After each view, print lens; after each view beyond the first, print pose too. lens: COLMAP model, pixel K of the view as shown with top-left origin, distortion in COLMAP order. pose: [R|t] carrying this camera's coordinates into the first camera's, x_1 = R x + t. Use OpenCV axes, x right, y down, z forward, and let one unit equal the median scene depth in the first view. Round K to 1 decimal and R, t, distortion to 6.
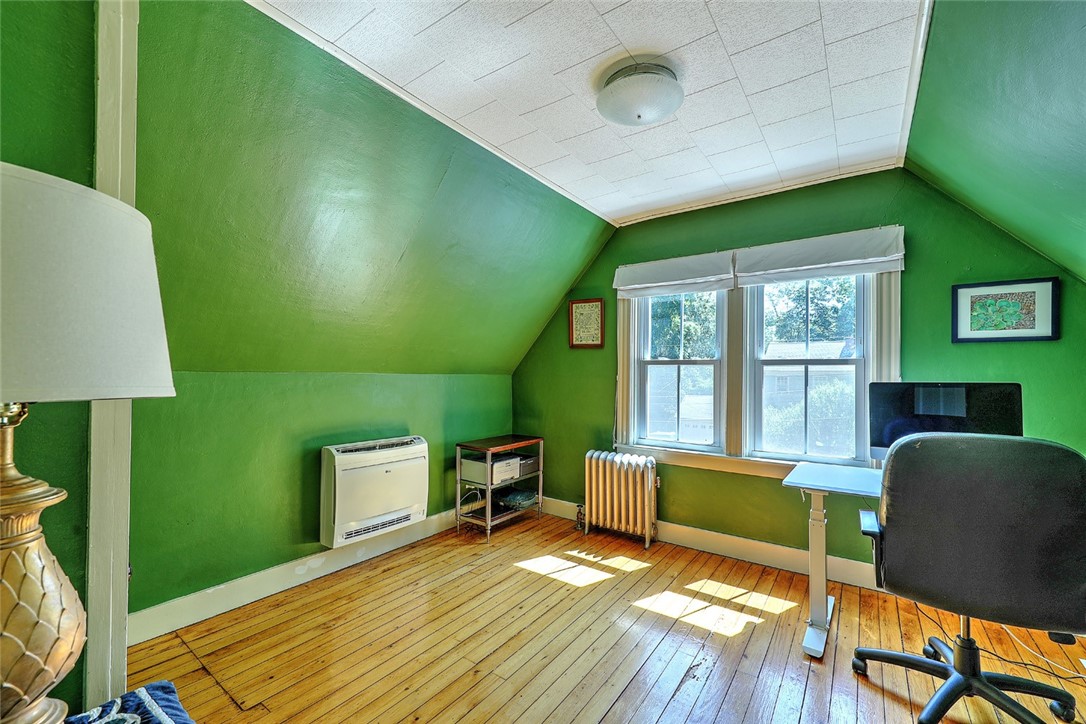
lens RADIAL K [[443.3, 0, 546.7], [0, 443.3, 367.0], [0, 0, 1]] dist [0.002265, 0.000567]
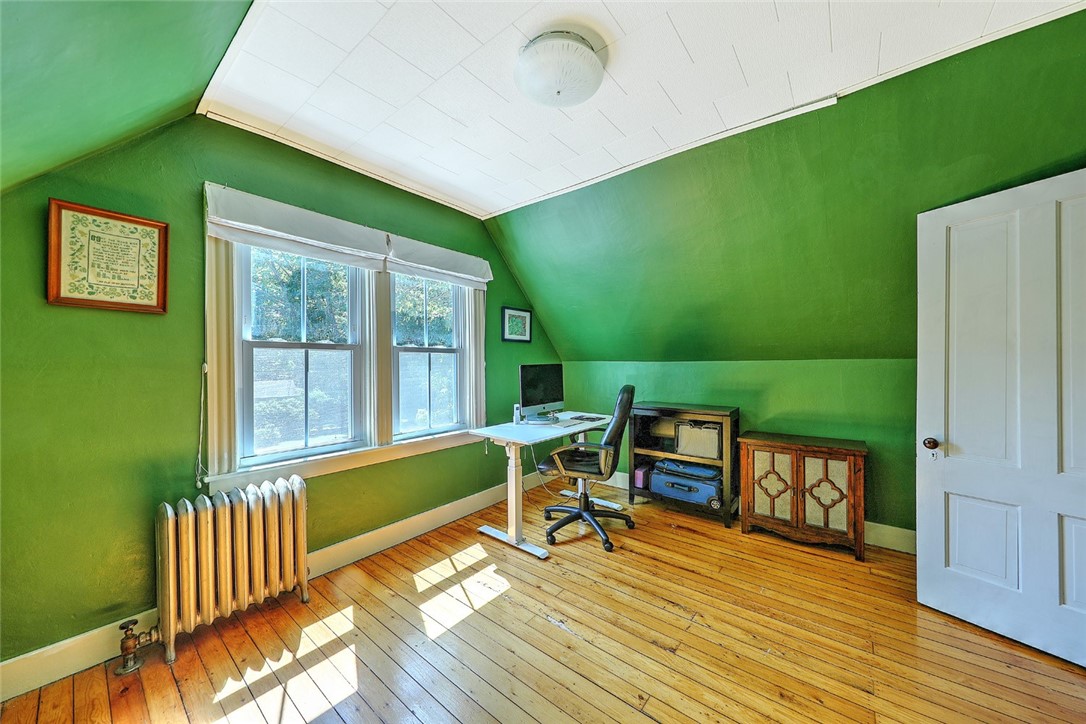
lens RADIAL K [[398.5, 0, 543.0], [0, 398.5, 362.0], [0, 0, 1]] dist [-0.000277, -0.000240]
pose [[0.019118, -0.010443, 0.999763, -0.392816], [-0.015900, 0.999816, 0.010747, 0.003740], [-0.999691, -0.016101, 0.018948, 0.569689]]
